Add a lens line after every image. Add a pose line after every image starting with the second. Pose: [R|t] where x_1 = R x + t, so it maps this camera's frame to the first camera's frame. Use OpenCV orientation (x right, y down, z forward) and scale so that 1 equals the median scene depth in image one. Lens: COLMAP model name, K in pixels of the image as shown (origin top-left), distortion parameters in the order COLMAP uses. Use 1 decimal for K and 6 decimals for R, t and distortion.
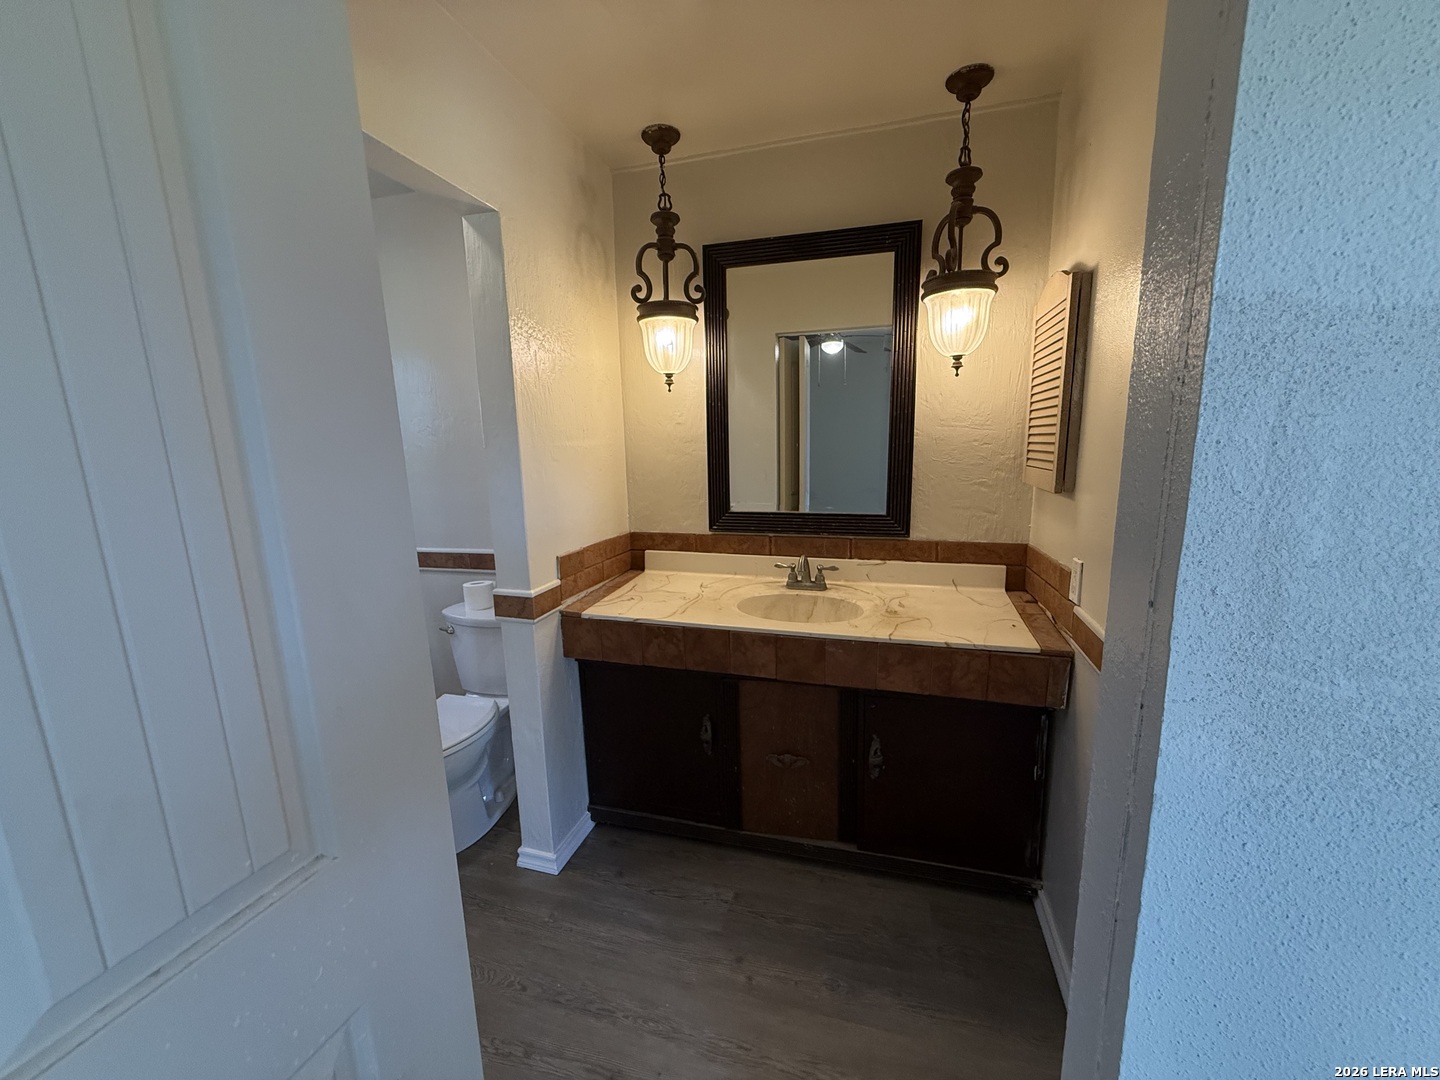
lens RADIAL K [[573.2, 0, 718.7], [0, 573.2, 541.5], [0, 0, 1]] dist [0.000825, 0.000075]
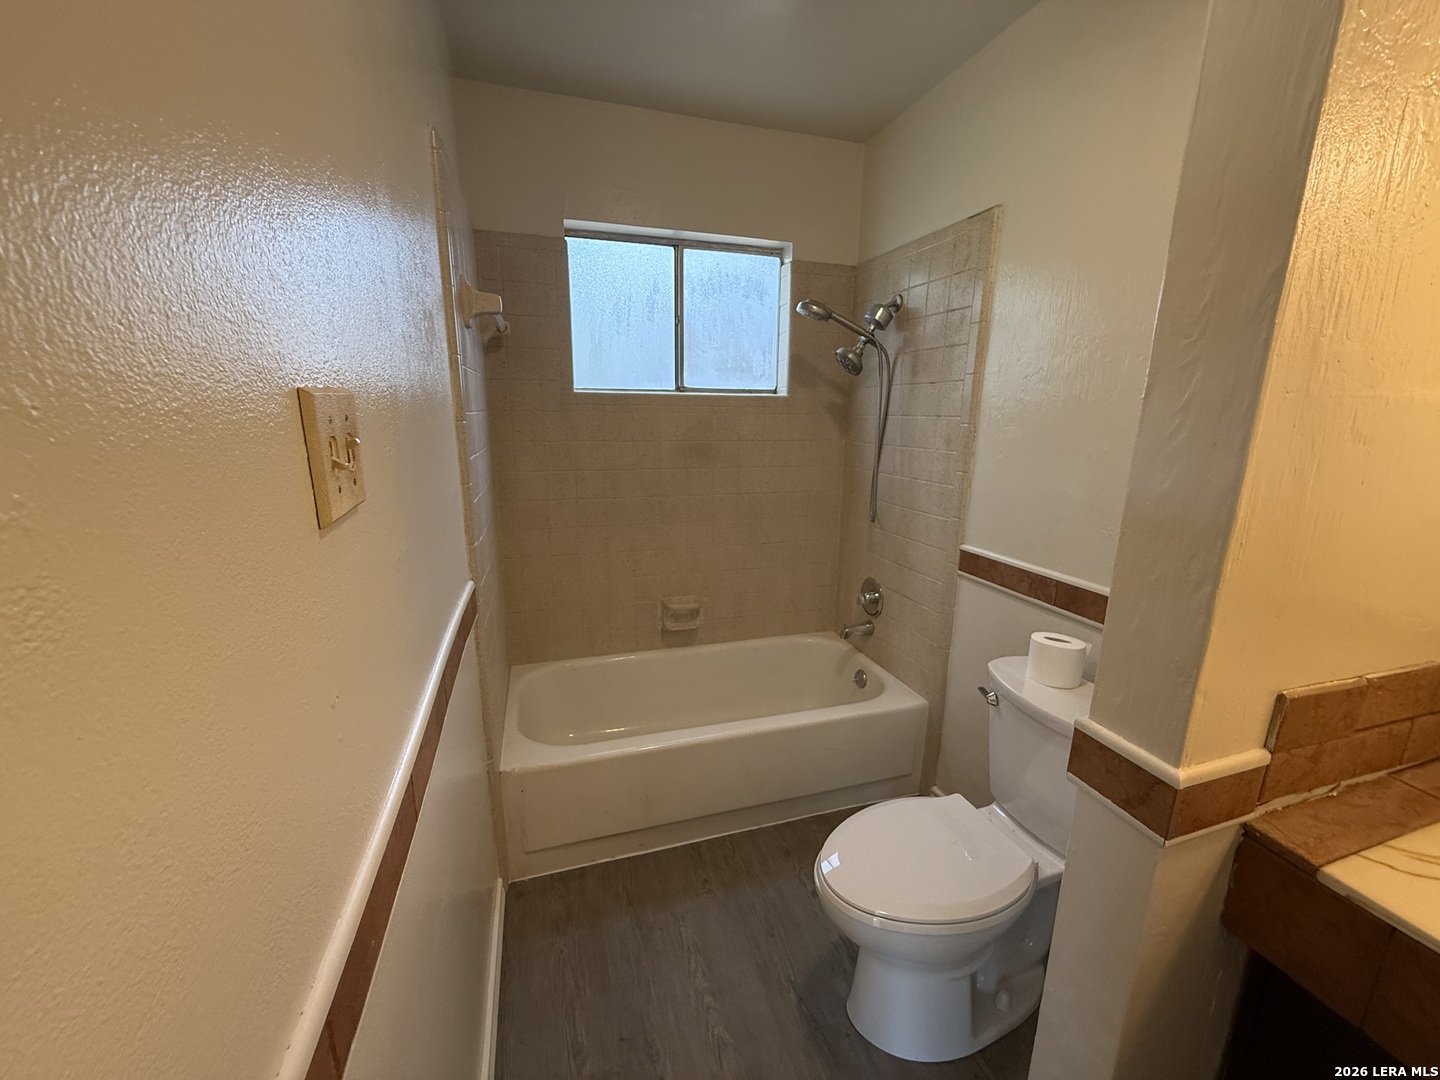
lens RADIAL K [[573.2, 0, 718.7], [0, 573.2, 541.5], [0, 0, 1]] dist [0.000825, 0.000075]
pose [[0.550940, 0.215233, -0.806313, -0.183971], [-0.167675, 0.975017, 0.145696, -0.058984], [0.817527, 0.054929, 0.573264, 0.430518]]
